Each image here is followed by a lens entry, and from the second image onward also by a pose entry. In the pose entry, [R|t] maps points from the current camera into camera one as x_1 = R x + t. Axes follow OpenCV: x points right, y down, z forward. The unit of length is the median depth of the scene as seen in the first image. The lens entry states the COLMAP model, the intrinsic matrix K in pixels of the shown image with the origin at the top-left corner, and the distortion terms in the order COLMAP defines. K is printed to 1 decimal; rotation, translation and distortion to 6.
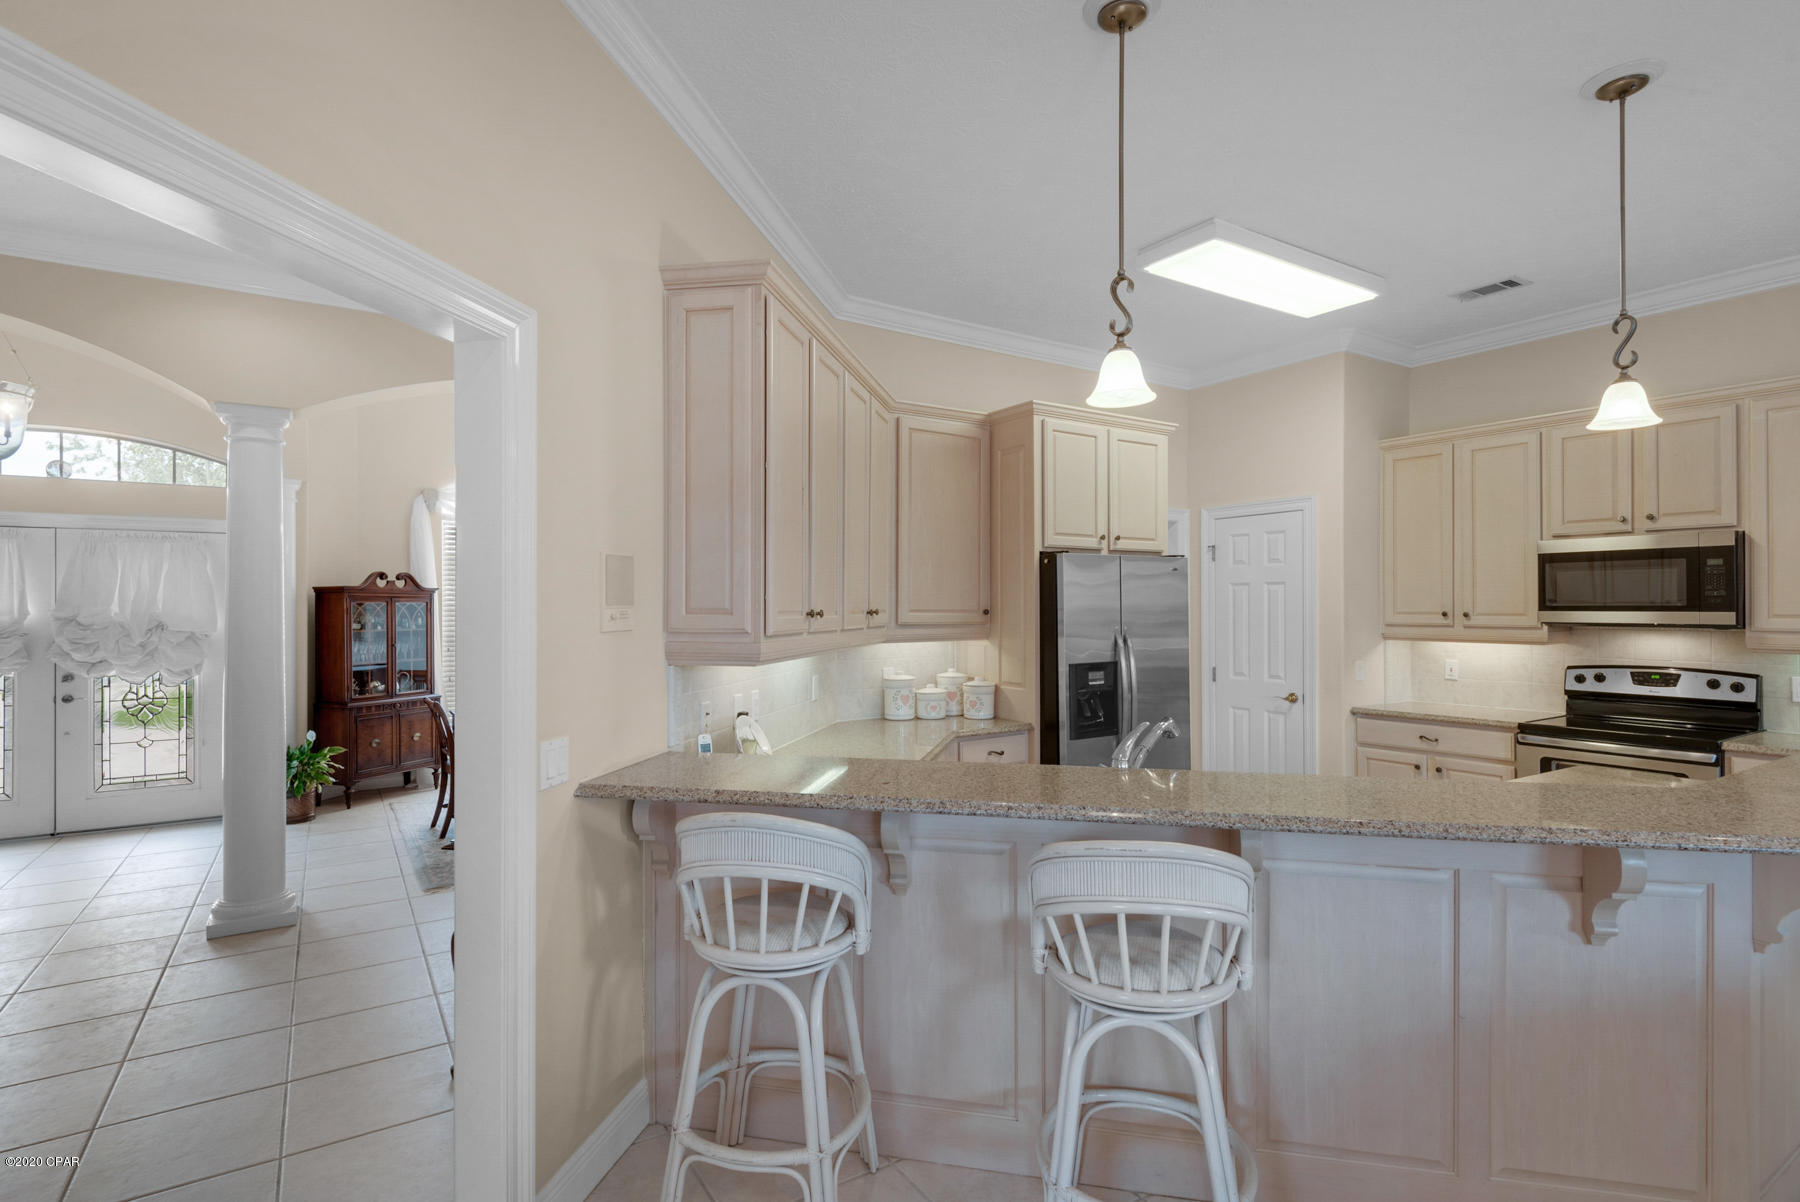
lens RADIAL K [[870.4, 0, 893.8], [0, 870.4, 601.2], [0, 0, 1]] dist [0.023972, -0.013928]
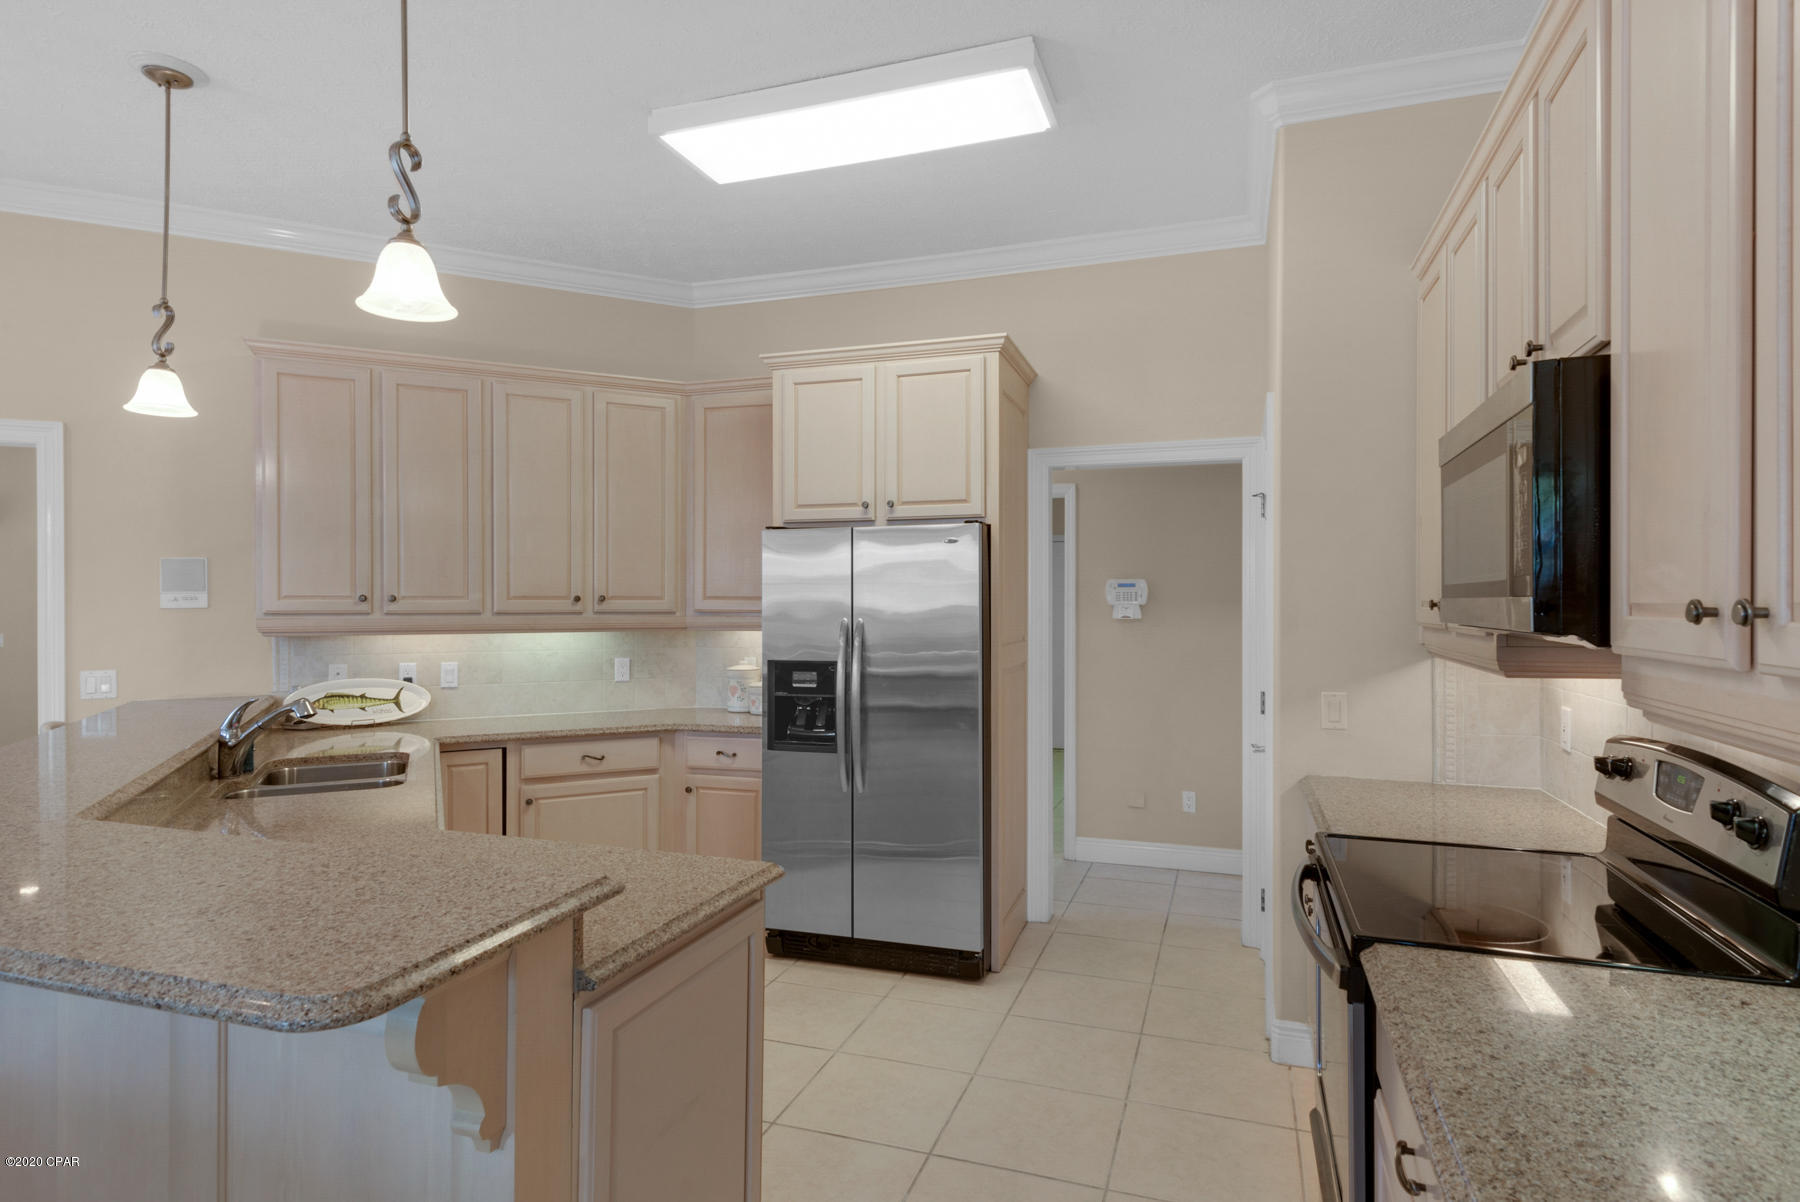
lens RADIAL K [[970.0, 0, 897.6], [0, 970.0, 593.5], [0, 0, 1]] dist [0.026589, -0.005321]
pose [[0.616253, -0.003769, -0.787539, 0.979699], [0.004976, 0.999987, -0.000891, 0.008602], [0.787532, -0.003370, 0.616264, 0.496538]]
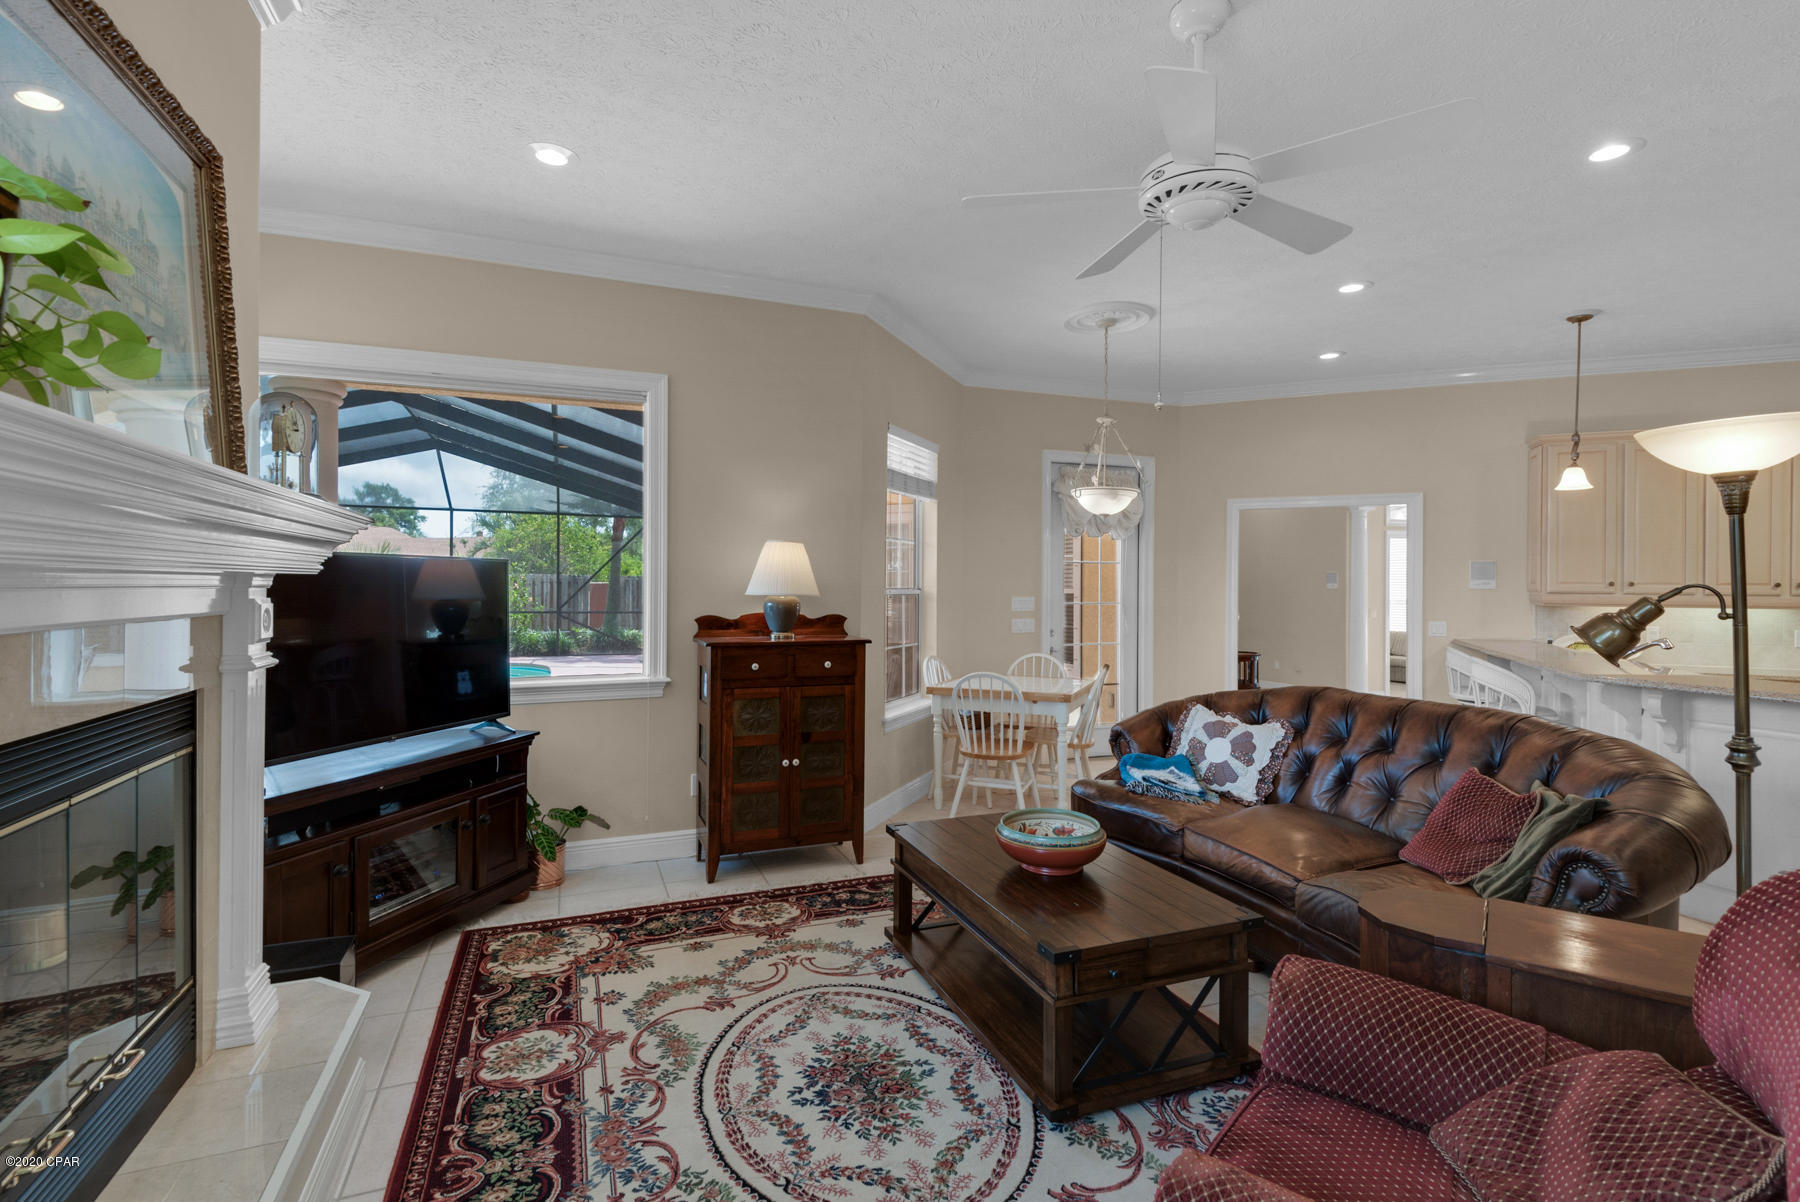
lens RADIAL K [[832.4, 0, 909.1], [0, 832.4, 589.4], [0, 0, 1]] dist [0.017289, -0.008271]
pose [[-0.191419, 0.003895, -0.981501, 1.423894], [-0.001596, 0.999990, 0.004279, 0.014364], [0.981507, 0.002385, -0.191411, -0.149592]]
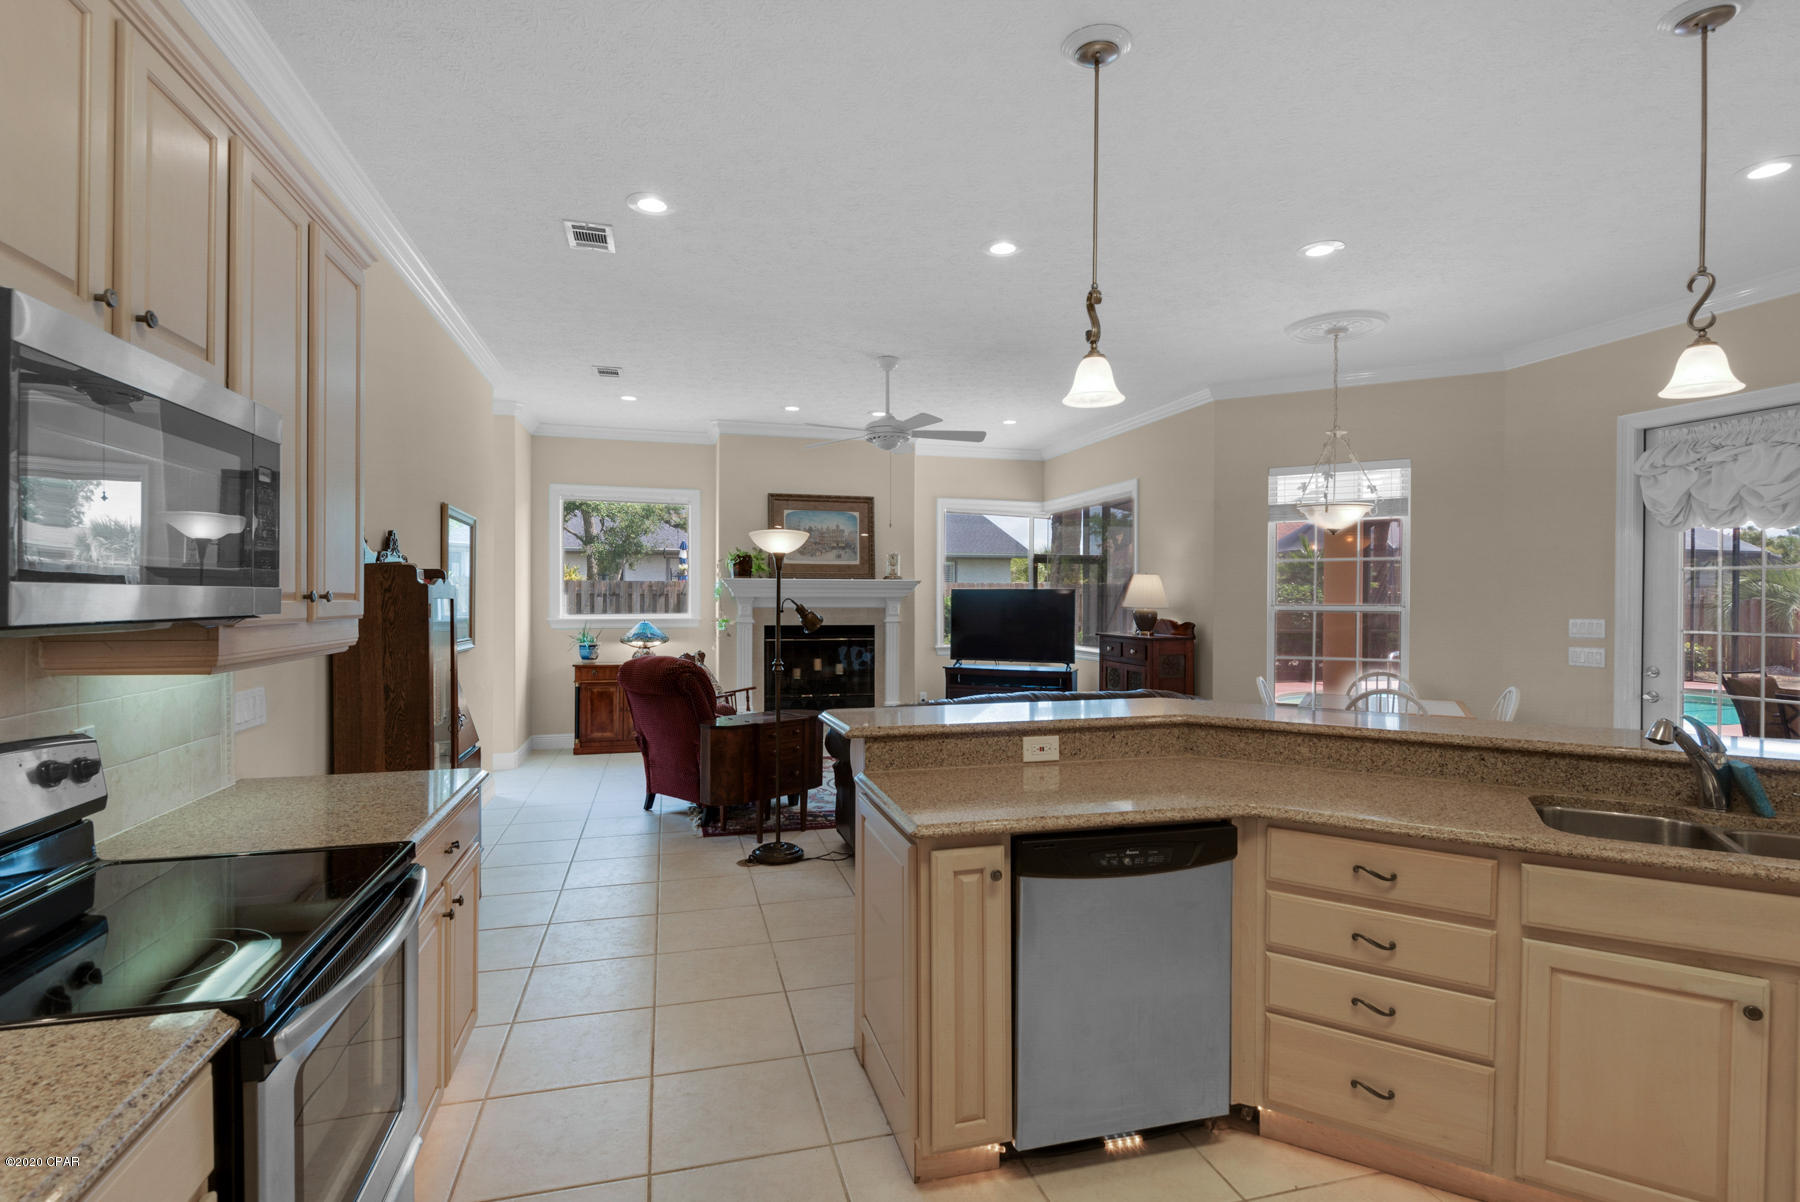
lens RADIAL K [[870.4, 0, 894.2], [0, 870.4, 608.9], [0, 0, 1]] dist [0.023972, -0.013928]
pose [[-0.952328, -0.008078, 0.304968, 0.432236], [-0.004918, 0.999926, 0.011129, 0.012073], [-0.305036, 0.009099, -0.952297, 1.217456]]
